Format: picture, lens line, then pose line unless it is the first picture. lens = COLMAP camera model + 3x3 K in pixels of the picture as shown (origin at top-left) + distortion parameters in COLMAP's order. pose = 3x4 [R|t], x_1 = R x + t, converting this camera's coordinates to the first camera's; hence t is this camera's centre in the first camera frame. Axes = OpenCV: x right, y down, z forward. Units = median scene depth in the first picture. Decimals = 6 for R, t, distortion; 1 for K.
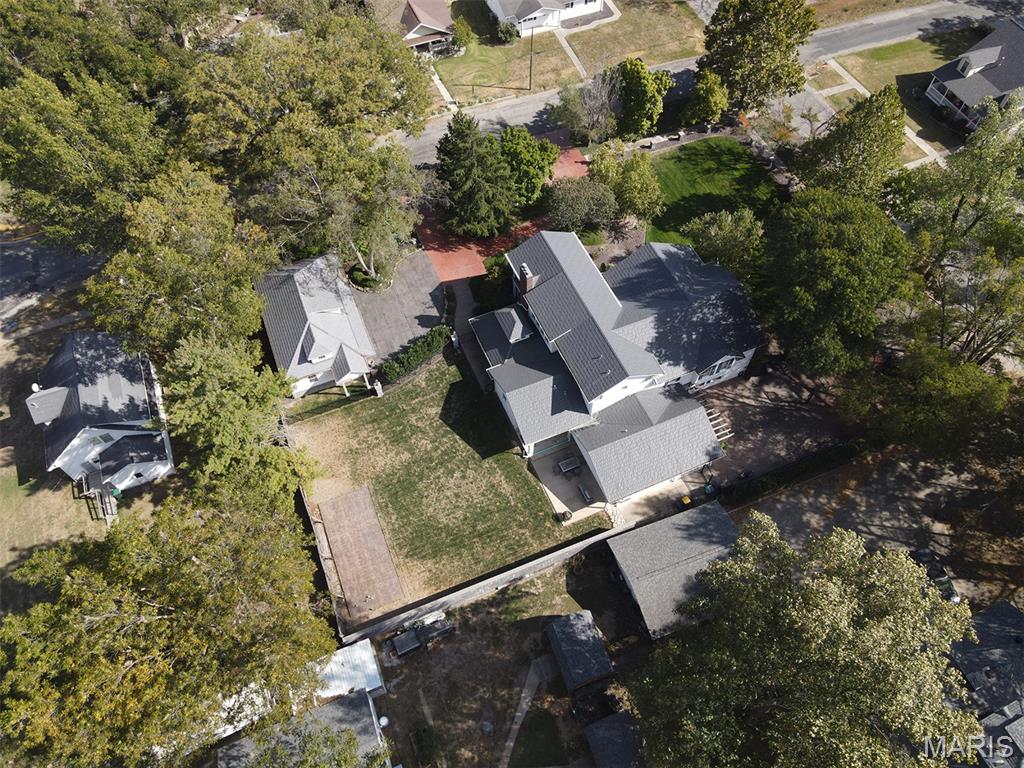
lens RADIAL K [[755.4, 0, 513.8], [0, 755.4, 387.4], [0, 0, 1]] dist [0.004530, 0.010867]
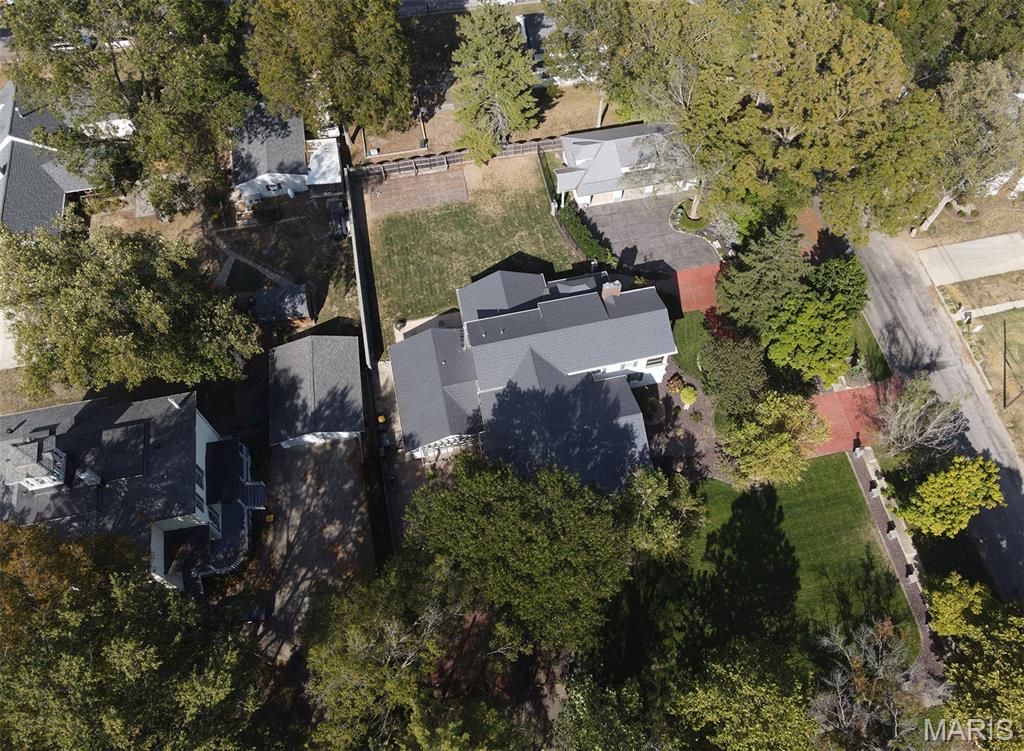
lens RADIAL K [[824.4, 0, 538.2], [0, 824.4, 331.5], [0, 0, 1]] dist [0.001649, 0.006866]
pose [[-0.183472, 0.854703, -0.485615, 0.596849], [-0.828337, 0.131587, 0.544557, -0.637130], [0.529335, 0.502164, 0.683839, 0.220321]]
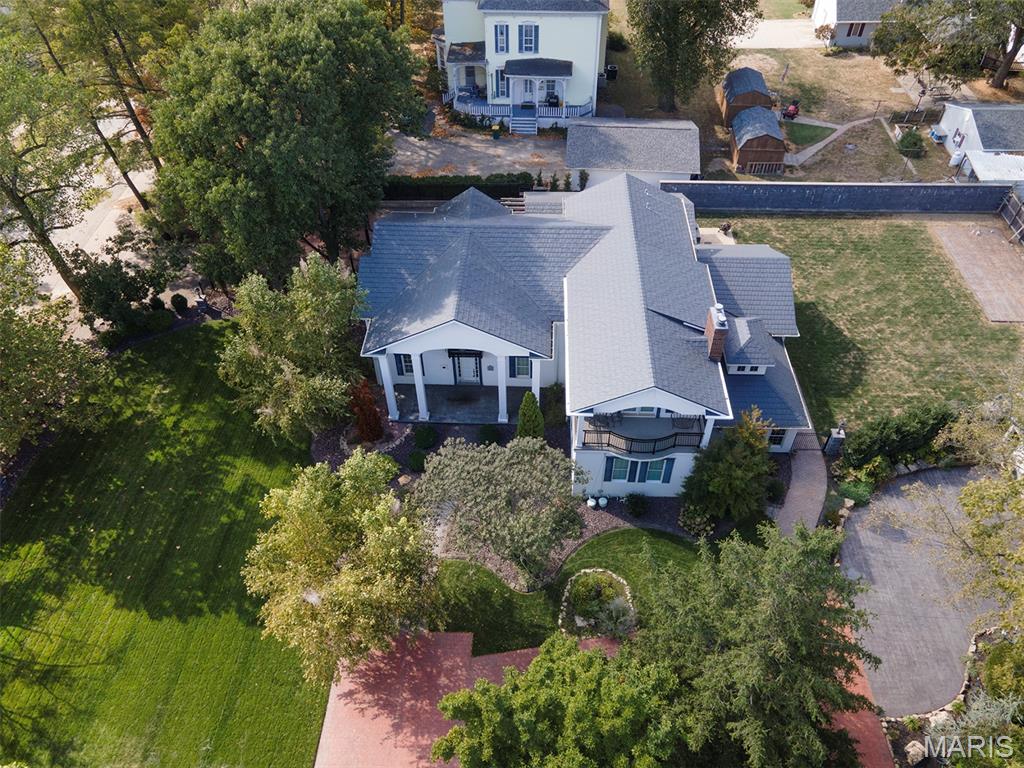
lens RADIAL K [[751.0, 0, 518.6], [0, 751.0, 387.7], [0, 0, 1]] dist [-0.000947, 0.079292]
pose [[-0.905681, -0.291397, 0.307945, -0.029669], [0.363877, -0.161527, 0.917334, -0.650622], [-0.217567, 0.942866, 0.252325, 0.911861]]
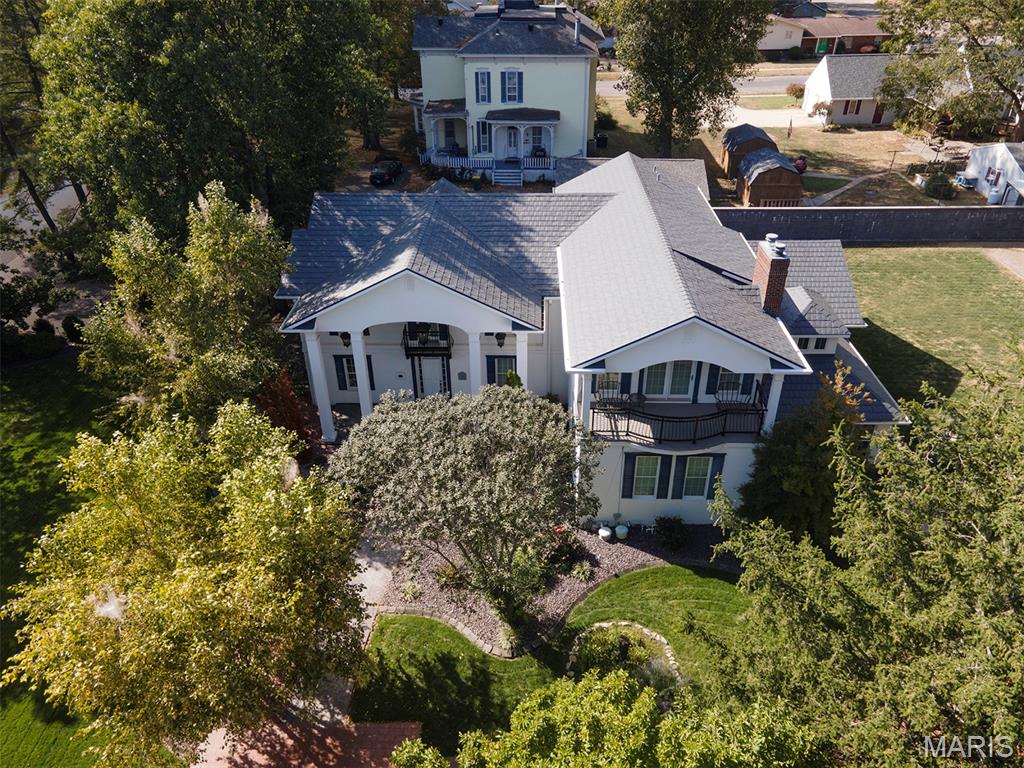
lens RADIAL K [[751.0, 0, 518.6], [0, 751.0, 387.7], [0, 0, 1]] dist [-0.000947, 0.079292]
pose [[-0.911925, -0.204579, 0.355726, -0.013381], [0.353409, 0.049031, 0.934183, -0.515551], [-0.208556, 0.977621, 0.027587, 1.041552]]
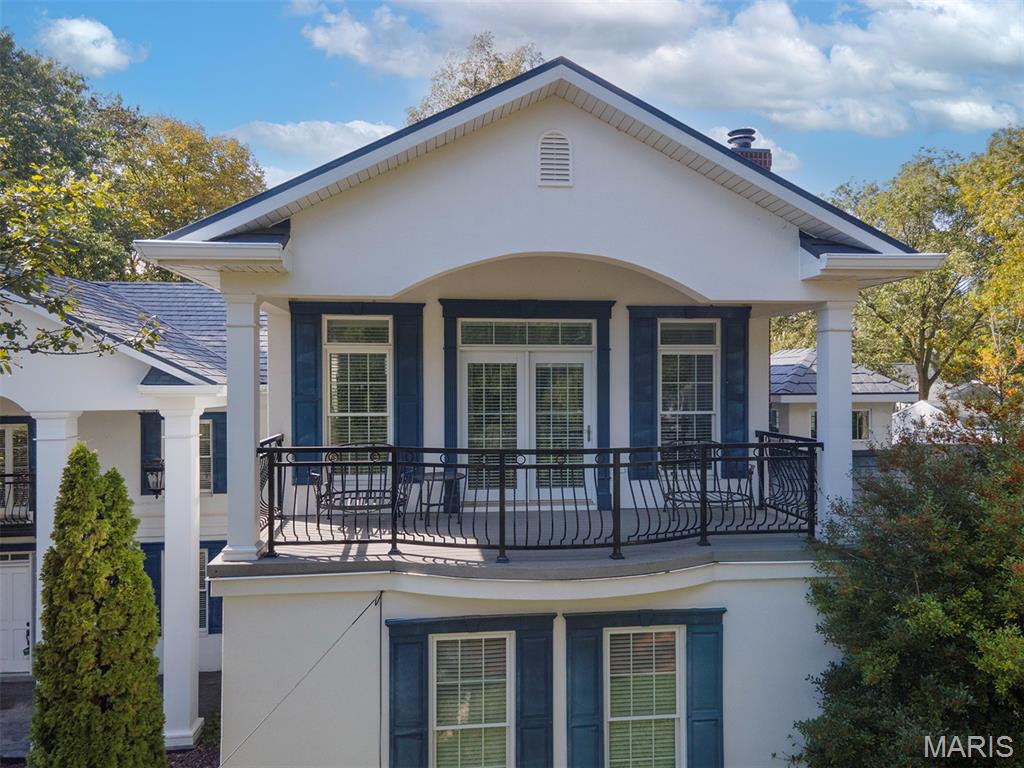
lens RADIAL K [[751.0, 0, 518.6], [0, 751.0, 387.7], [0, 0, 1]] dist [-0.000947, 0.079292]
pose [[-0.957650, 0.007947, 0.287825, 0.013488], [0.248022, 0.530530, 0.810569, -0.265684], [-0.146259, 0.847629, -0.510033, 1.092522]]
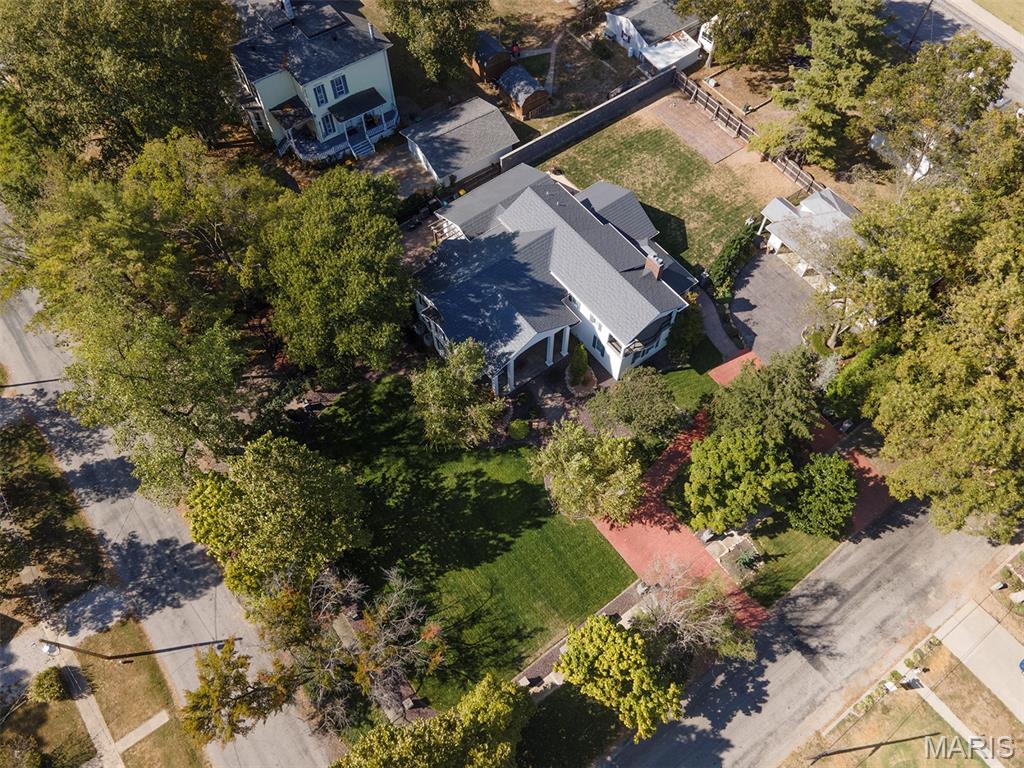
lens RADIAL K [[751.0, 0, 518.6], [0, 751.0, 387.7], [0, 0, 1]] dist [-0.000947, 0.079292]
pose [[-0.970264, 0.215360, -0.110492, 0.312291], [-0.198635, -0.447578, 0.871905, -0.981523], [0.138320, 0.867925, 0.477047, 0.640076]]
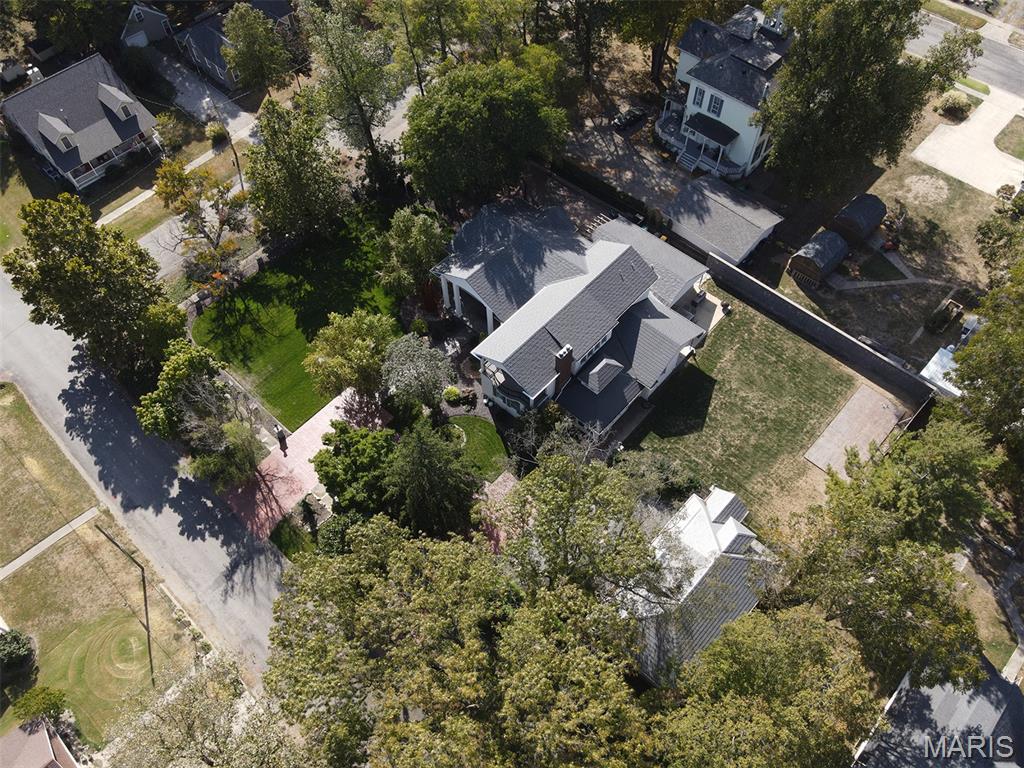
lens RADIAL K [[755.4, 0, 513.8], [0, 755.4, 387.4], [0, 0, 1]] dist [0.004530, 0.010867]
pose [[-0.417878, -0.756491, 0.503089, -0.443523], [0.773912, -0.006363, 0.633261, -0.764758], [-0.475856, 0.653973, 0.588116, 0.491059]]
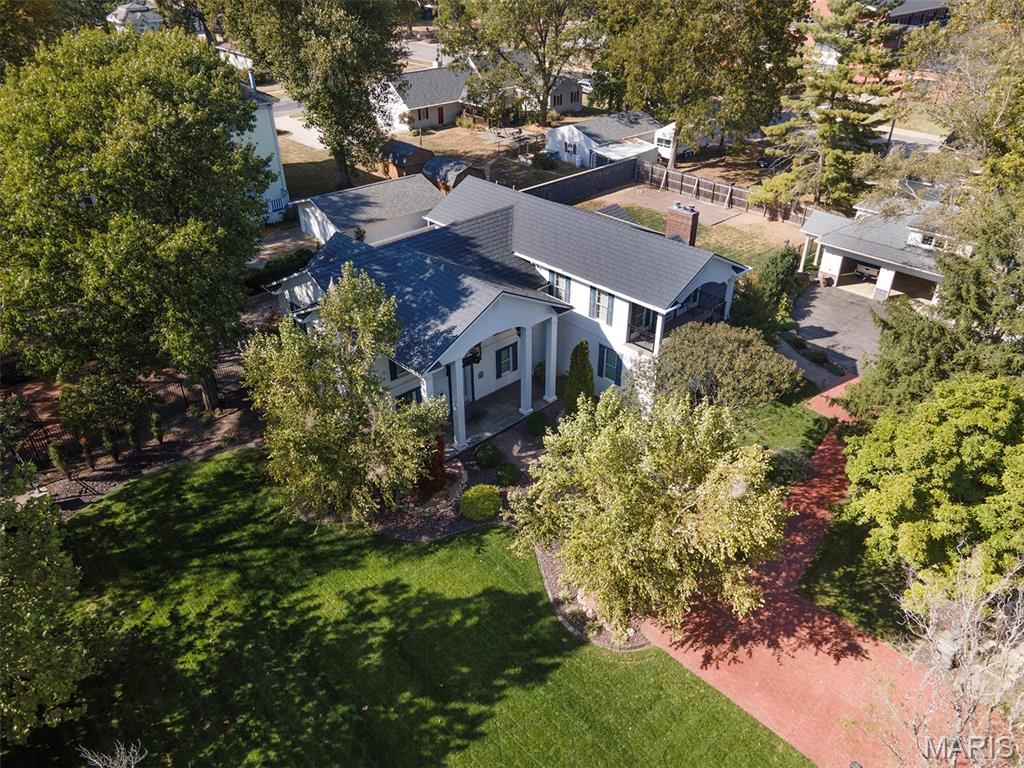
lens RADIAL K [[751.0, 0, 518.6], [0, 751.0, 387.7], [0, 0, 1]] dist [-0.000947, 0.079292]
pose [[-0.937261, 0.194135, -0.289575, 0.319089], [-0.287819, 0.037830, 0.956937, -0.646659], [0.196730, 0.980245, 0.020419, 1.058173]]
